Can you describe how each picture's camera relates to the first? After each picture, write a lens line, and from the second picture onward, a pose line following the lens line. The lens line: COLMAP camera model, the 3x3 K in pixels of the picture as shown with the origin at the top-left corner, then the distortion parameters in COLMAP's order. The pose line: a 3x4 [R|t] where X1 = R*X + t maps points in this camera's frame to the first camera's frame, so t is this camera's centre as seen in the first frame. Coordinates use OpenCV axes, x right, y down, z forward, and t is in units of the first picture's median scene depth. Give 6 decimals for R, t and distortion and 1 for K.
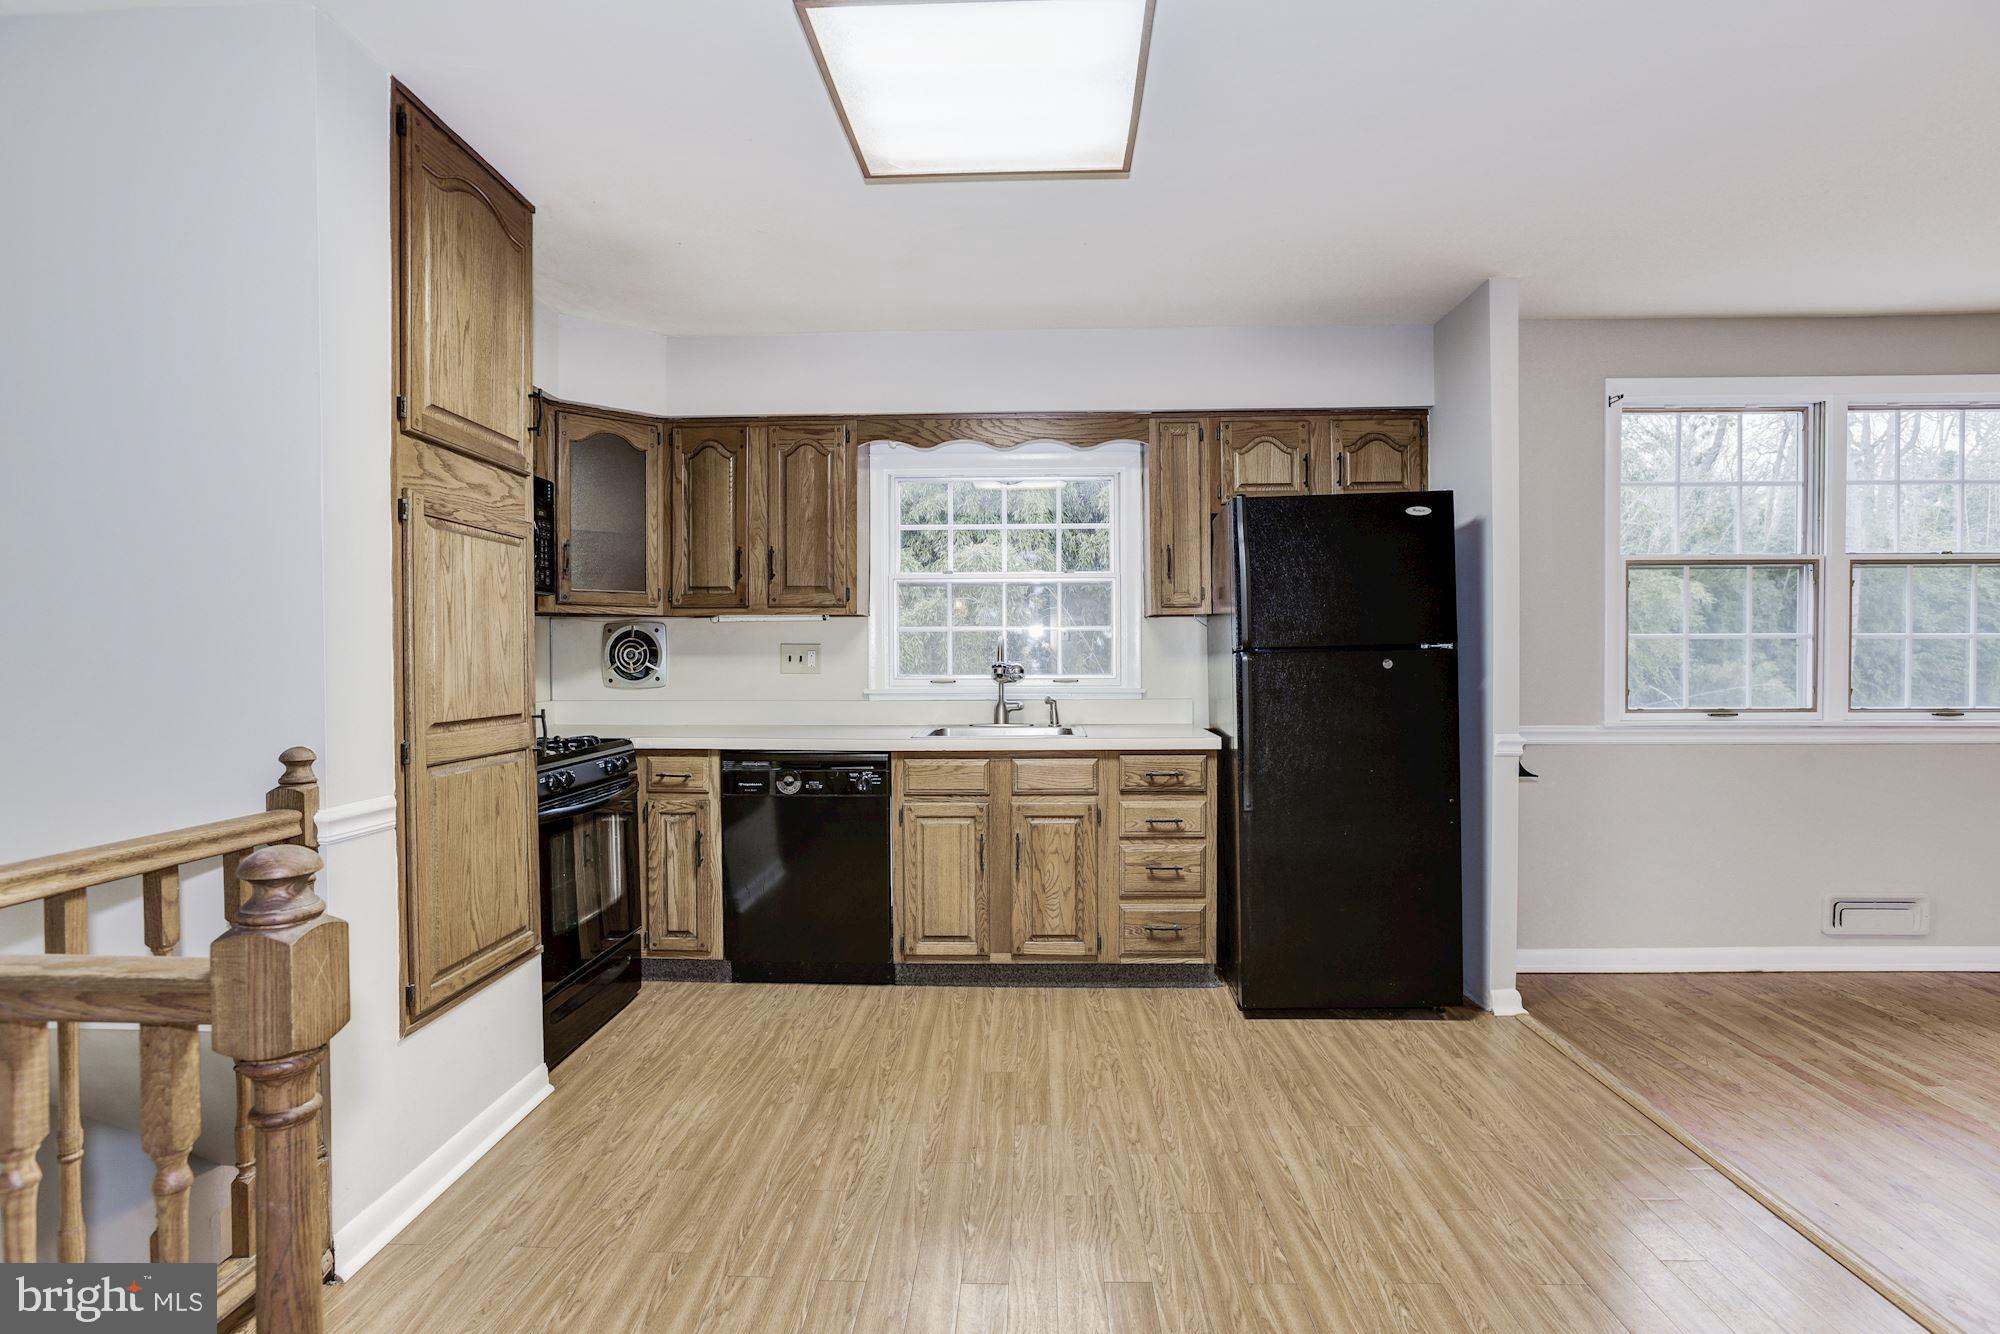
lens RADIAL K [[987.3, 0, 992.3], [0, 987.3, 668.5], [0, 0, 1]] dist [-0.059935, 0.033818]
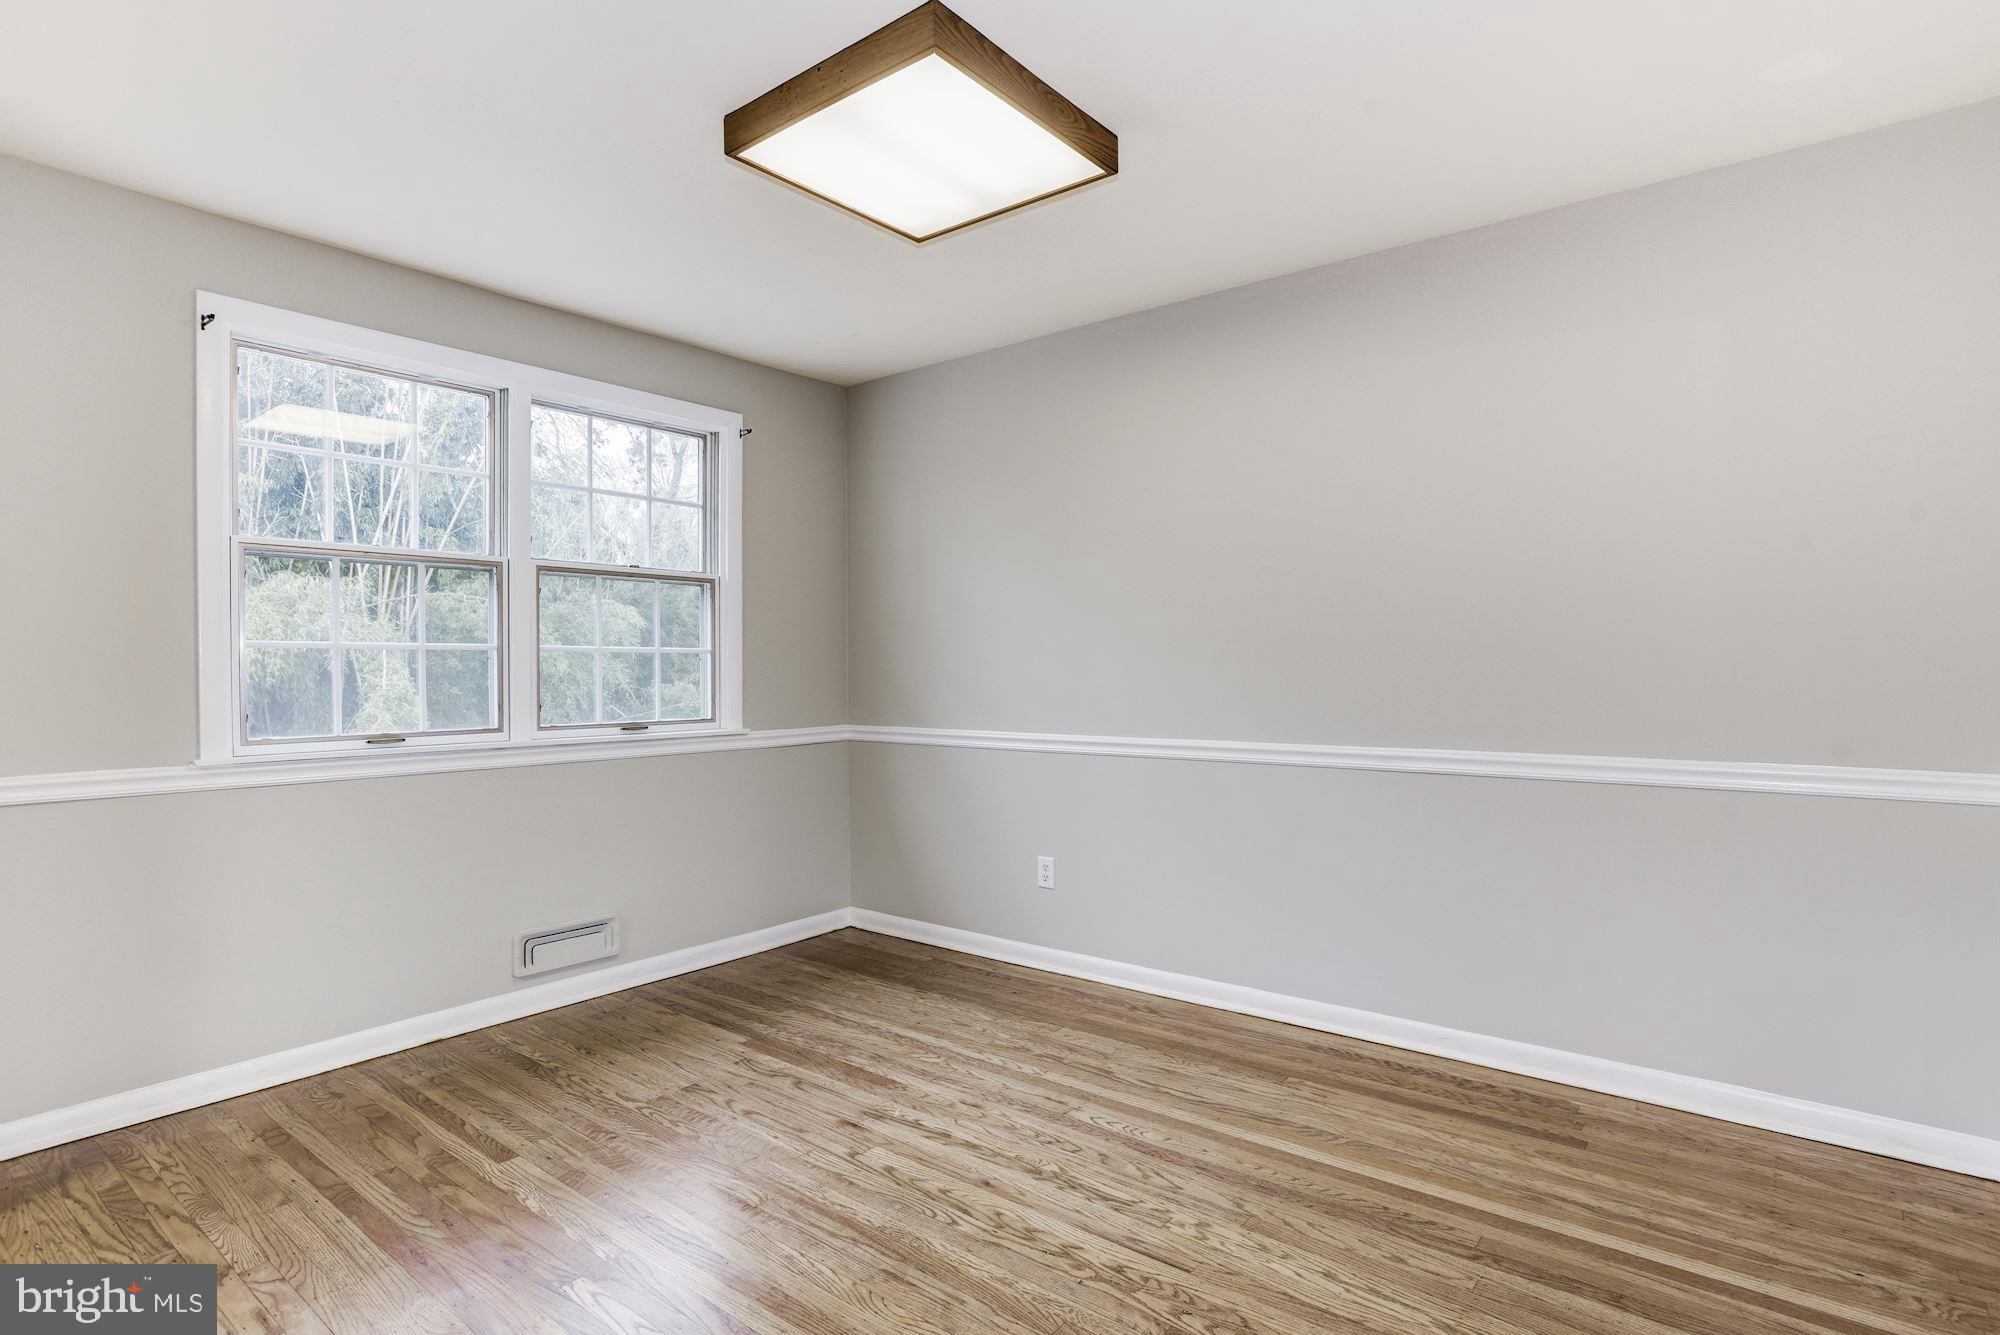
lens RADIAL K [[985.3, 0, 1031.9], [0, 985.3, 664.3], [0, 0, 1]] dist [-0.063208, 0.031709]
pose [[0.584056, 0.010443, 0.811646, 0.421162], [0.015323, 0.999597, -0.023888, 0.012371], [-0.811569, 0.026389, 0.583660, 0.075983]]
